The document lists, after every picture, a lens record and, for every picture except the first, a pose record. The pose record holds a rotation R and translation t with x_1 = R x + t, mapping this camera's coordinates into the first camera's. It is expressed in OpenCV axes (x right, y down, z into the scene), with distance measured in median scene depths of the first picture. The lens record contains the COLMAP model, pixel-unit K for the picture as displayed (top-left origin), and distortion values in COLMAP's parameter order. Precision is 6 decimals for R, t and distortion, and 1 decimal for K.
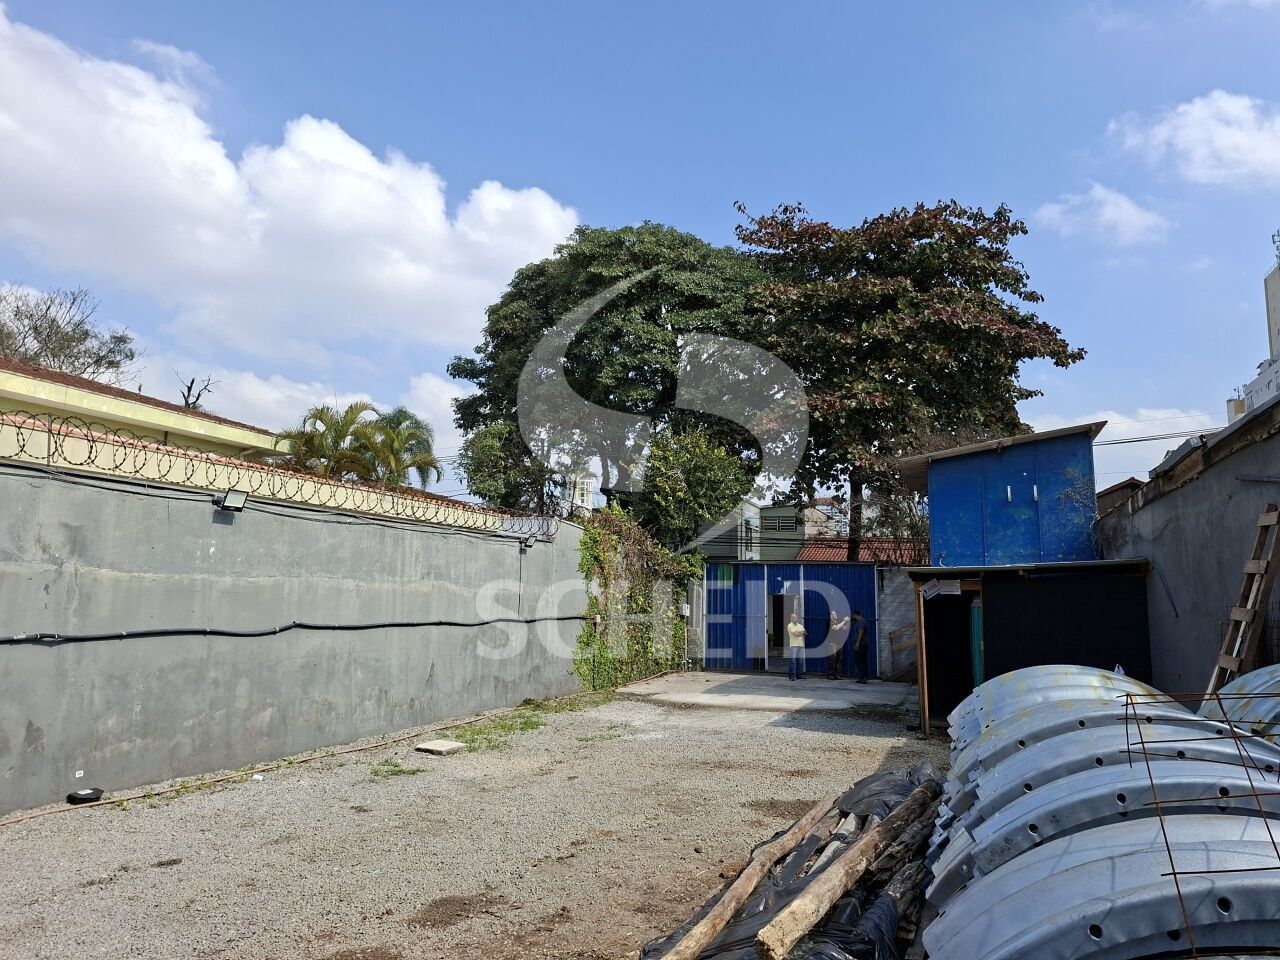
lens RADIAL K [[872.8, 0, 661.9], [0, 872.8, 454.6], [0, 0, 1]] dist [0.053752, -0.063654]
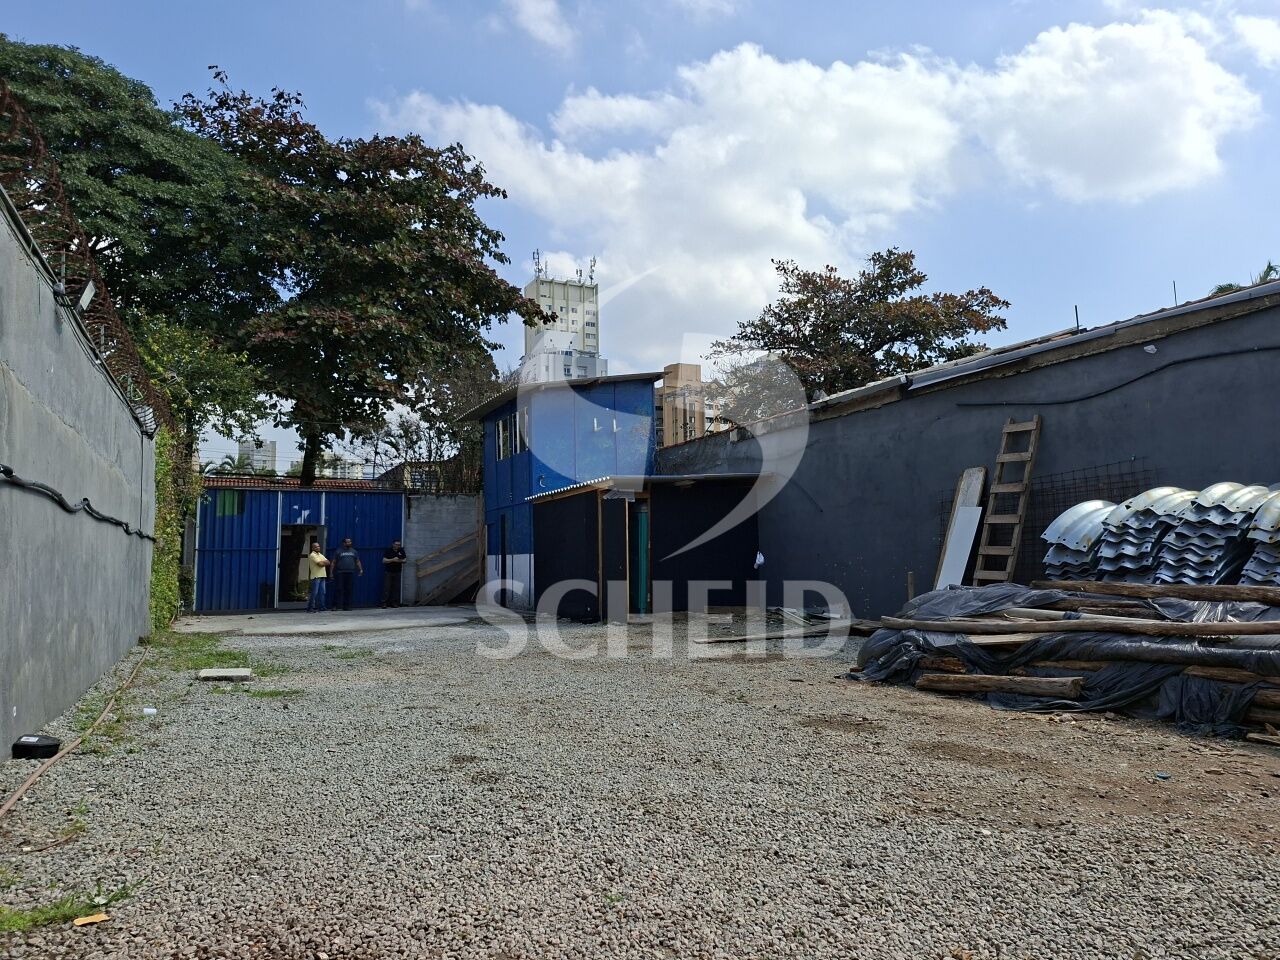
lens RADIAL K [[872.8, 0, 661.9], [0, 872.8, 454.6], [0, 0, 1]] dist [0.053752, -0.063654]
pose [[0.705337, 0.057635, 0.706525, -0.478188], [-0.089653, 0.995939, 0.008258, 0.091681], [-0.703180, -0.069167, 0.707640, 0.184814]]
